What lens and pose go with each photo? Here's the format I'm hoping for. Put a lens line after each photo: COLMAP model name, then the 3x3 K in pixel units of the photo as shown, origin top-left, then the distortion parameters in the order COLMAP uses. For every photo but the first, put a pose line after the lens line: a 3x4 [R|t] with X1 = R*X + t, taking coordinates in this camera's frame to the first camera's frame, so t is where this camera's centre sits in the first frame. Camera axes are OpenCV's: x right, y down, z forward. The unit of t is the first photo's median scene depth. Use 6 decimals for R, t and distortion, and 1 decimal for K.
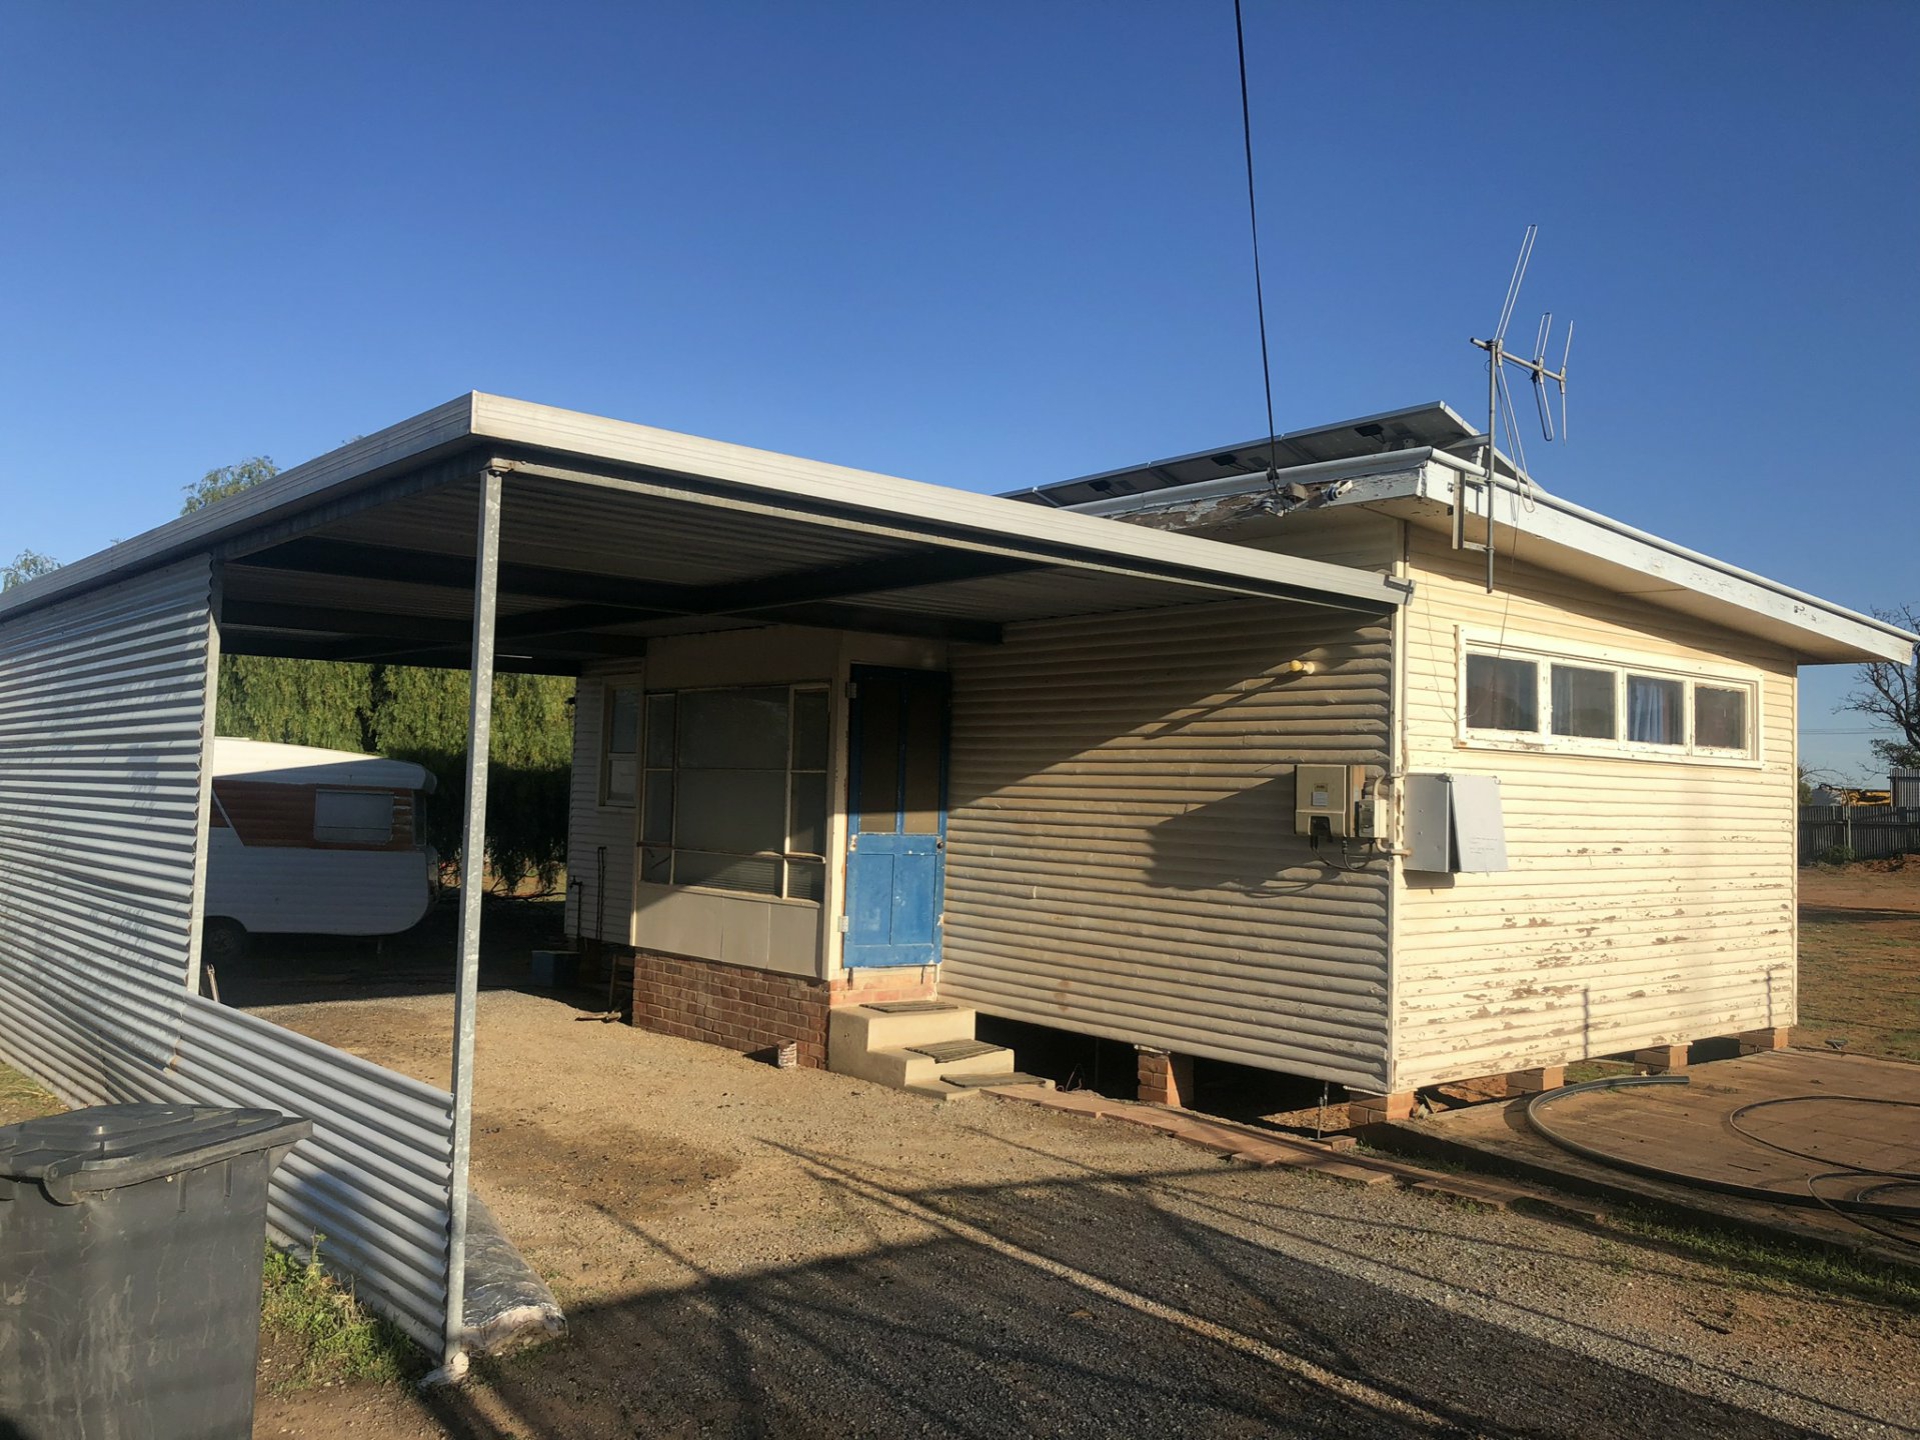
lens RADIAL K [[1557.9, 0, 960.0], [0, 1557.9, 720.0], [0, 0, 1]] dist [0.041872, -0.052424]
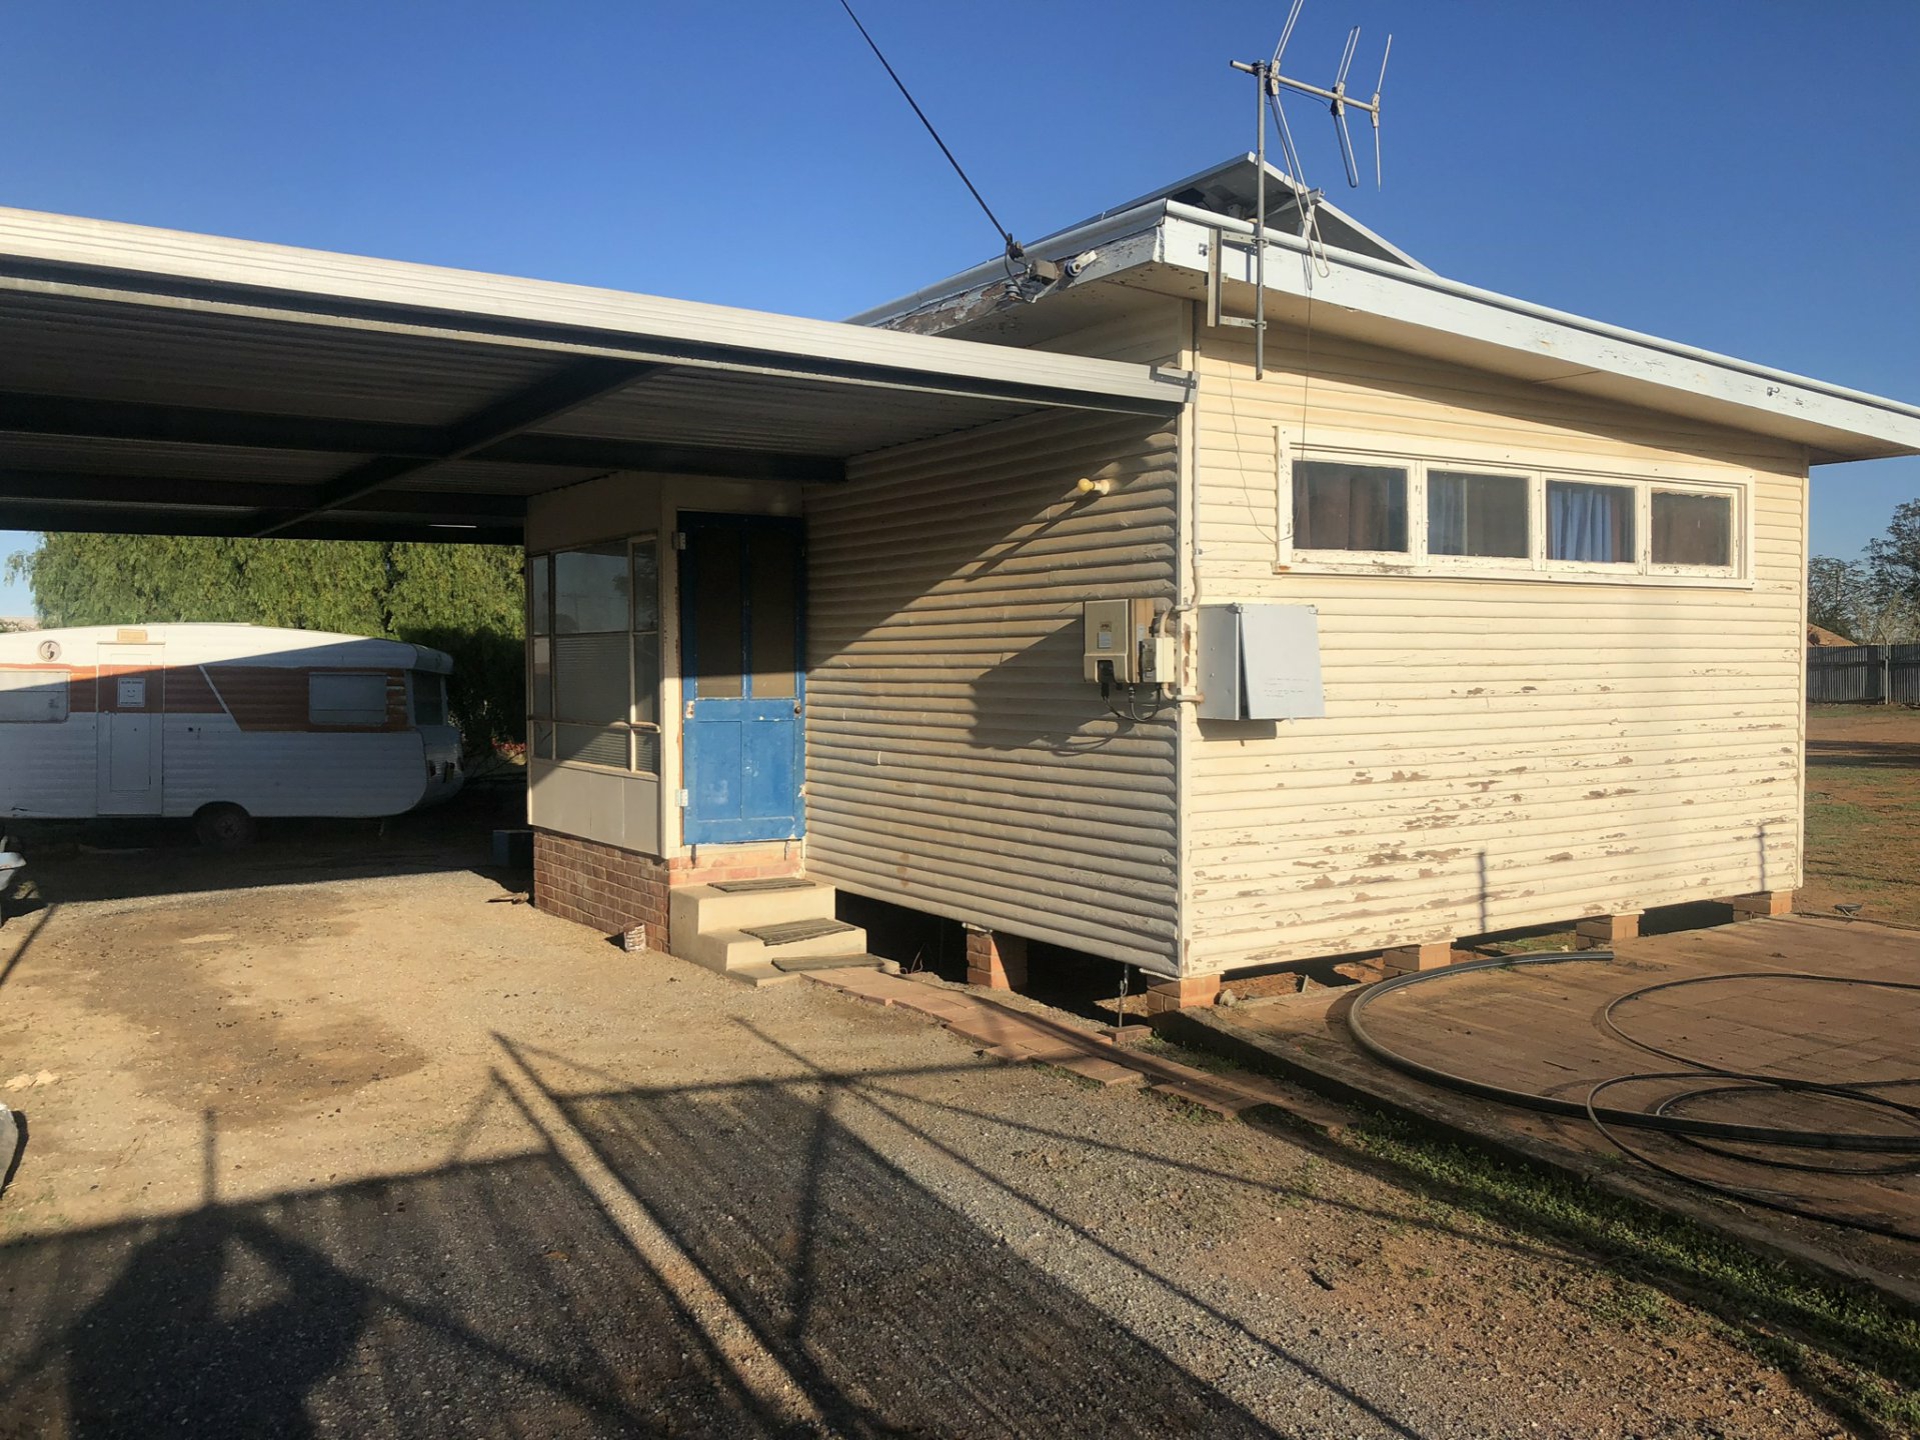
lens RADIAL K [[1561.2, 0, 960.0], [0, 1561.2, 720.0], [0, 0, 1]] dist [0.104617, -0.249530]
pose [[0.991486, -0.028805, -0.126985, 0.232356], [0.039189, 0.996020, 0.080050, 0.020240], [0.124173, -0.084345, 0.988669, 0.124311]]
